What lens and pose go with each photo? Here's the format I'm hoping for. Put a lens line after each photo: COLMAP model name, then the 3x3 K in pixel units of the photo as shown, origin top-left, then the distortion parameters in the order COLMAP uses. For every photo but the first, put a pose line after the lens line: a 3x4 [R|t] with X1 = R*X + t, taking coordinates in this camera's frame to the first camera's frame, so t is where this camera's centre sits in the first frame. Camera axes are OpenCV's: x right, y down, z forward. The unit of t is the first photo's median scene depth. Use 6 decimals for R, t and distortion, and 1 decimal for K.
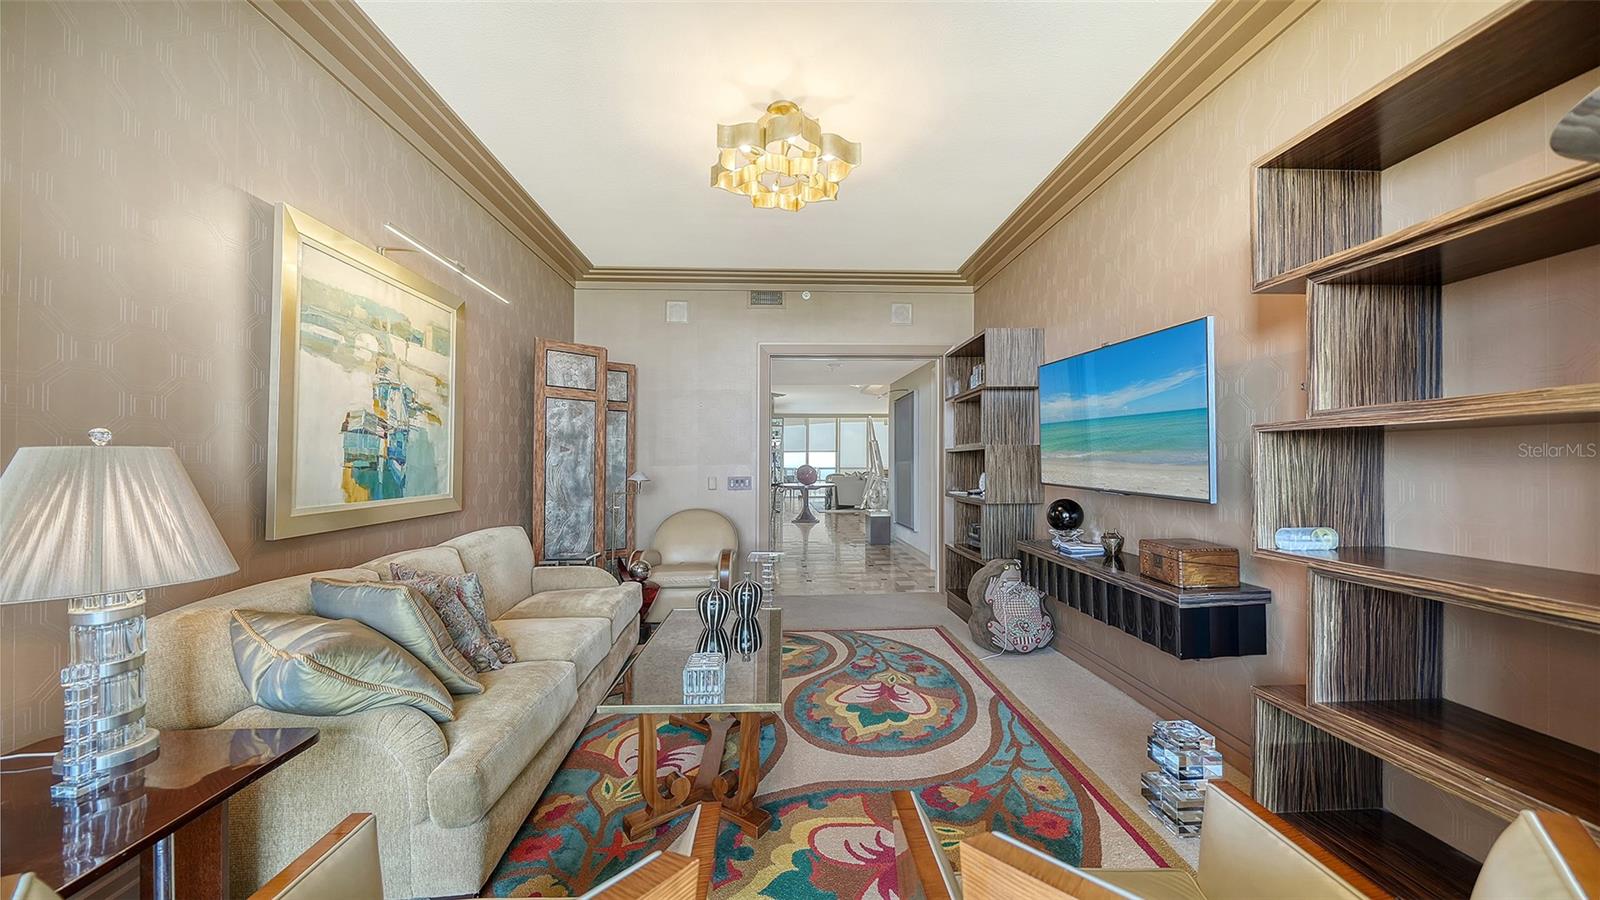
lens RADIAL K [[553.6, 0, 796.3], [0, 553.6, 454.1], [0, 0, 1]] dist [-0.008716, -0.000470]
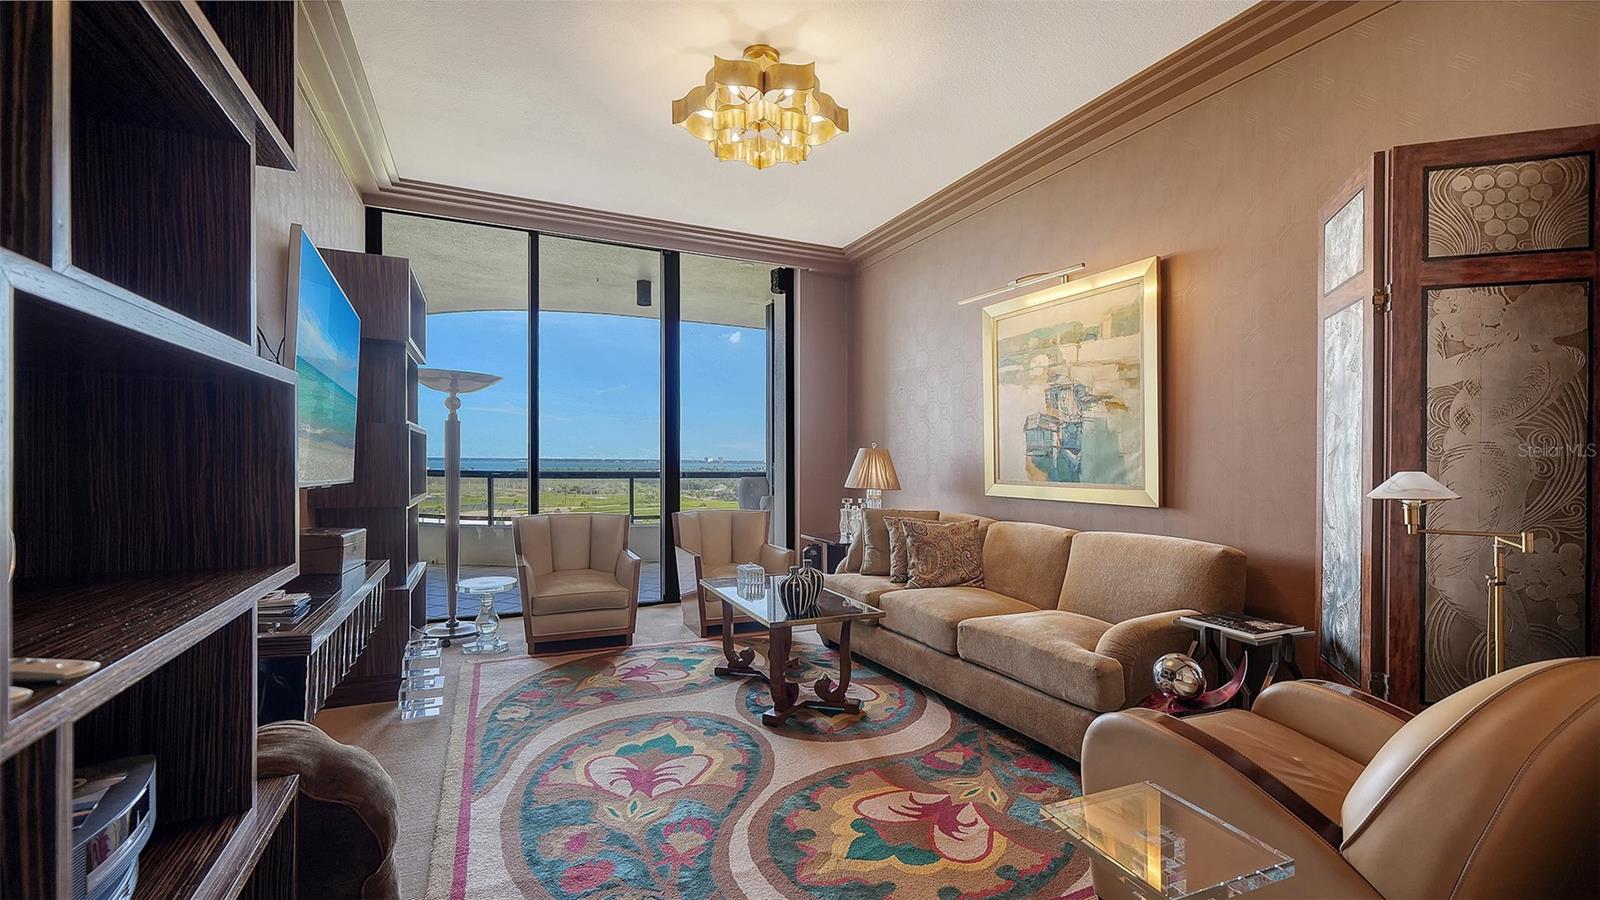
lens RADIAL K [[656.7, 0, 799.0], [0, 656.7, 465.2], [0, 0, 1]] dist [0.006825, -0.000452]
pose [[-0.923235, -0.001636, -0.384231, 0.338599], [0.000067, 0.999990, -0.004418, 0.050153], [0.384235, -0.004105, -0.923226, 2.069005]]
